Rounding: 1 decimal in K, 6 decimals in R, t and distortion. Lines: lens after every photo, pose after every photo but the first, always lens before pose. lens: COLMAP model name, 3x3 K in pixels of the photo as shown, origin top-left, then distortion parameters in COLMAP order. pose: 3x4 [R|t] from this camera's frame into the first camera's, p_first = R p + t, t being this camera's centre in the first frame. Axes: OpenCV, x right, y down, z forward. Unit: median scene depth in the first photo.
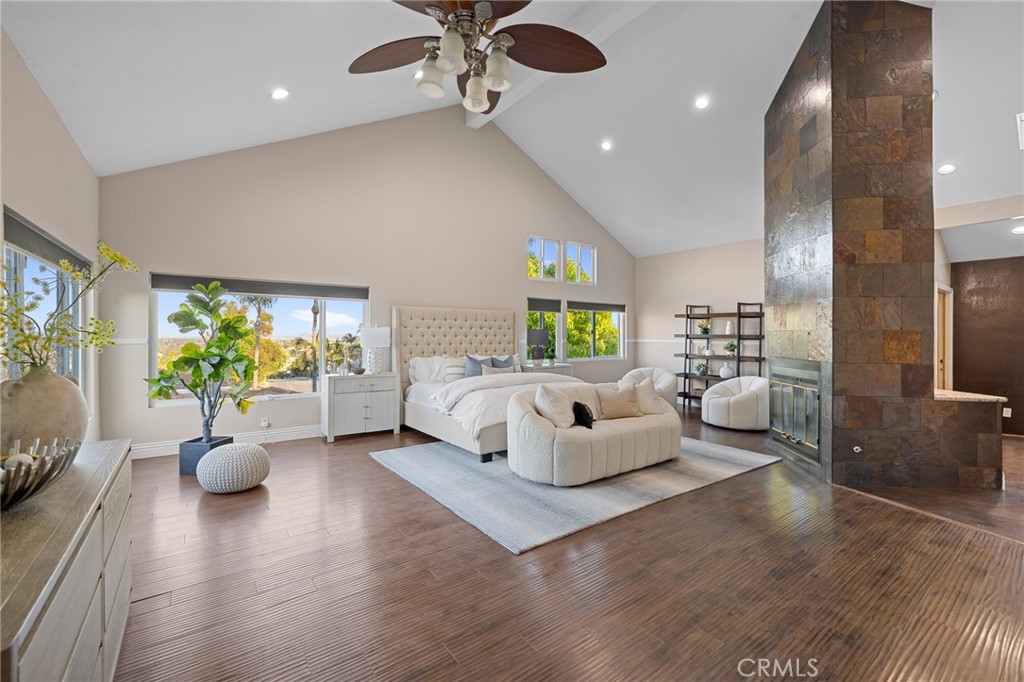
lens RADIAL K [[431.3, 0, 513.2], [0, 431.3, 337.4], [0, 0, 1]] dist [-0.001411, -0.000246]
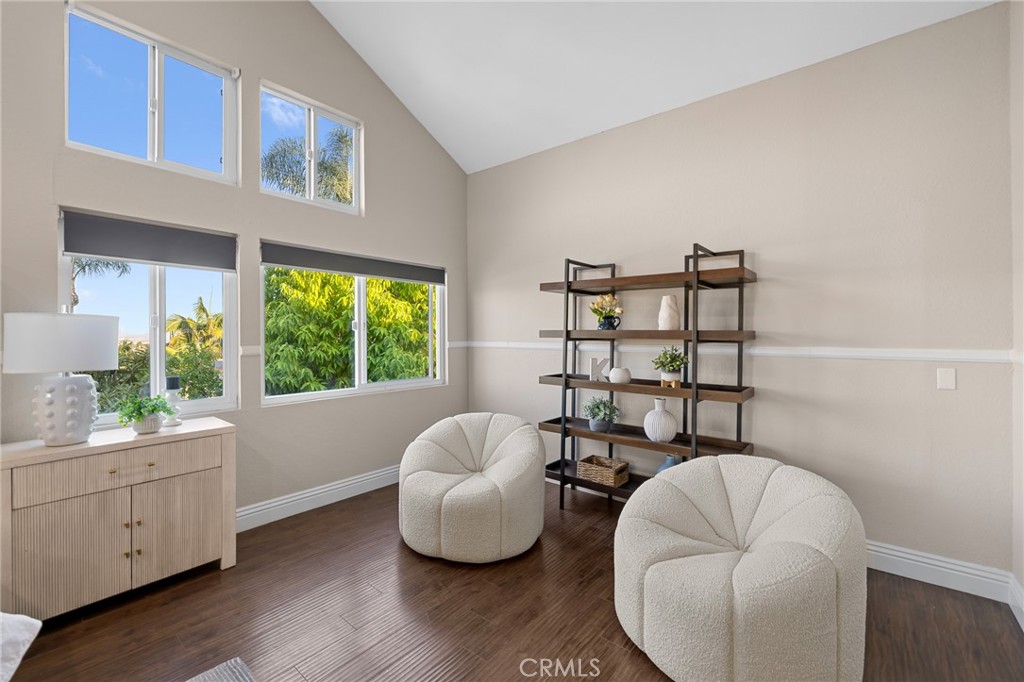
lens RADIAL K [[431.3, 0, 510.4], [0, 431.3, 339.2], [0, 0, 1]] dist [-0.001411, -0.000246]
pose [[0.968075, -0.007644, 0.250543, 0.248294], [0.006339, 0.999962, 0.006014, -0.001334], [-0.250579, -0.004233, 0.968087, 0.617490]]
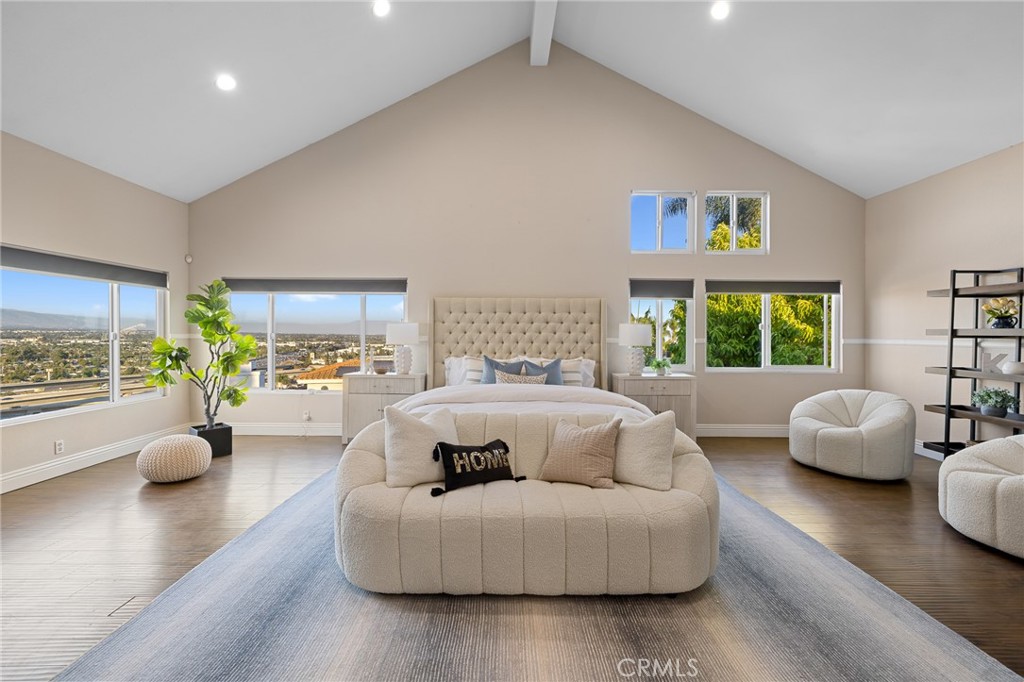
lens RADIAL K [[431.3, 0, 504.4], [0, 431.3, 338.7], [0, 0, 1]] dist [-0.001411, -0.000246]
pose [[0.809214, 0.006100, -0.587483, 0.276816], [-0.004157, 0.999981, 0.004656, 0.003716], [0.587500, -0.001325, 0.809223, 0.292368]]
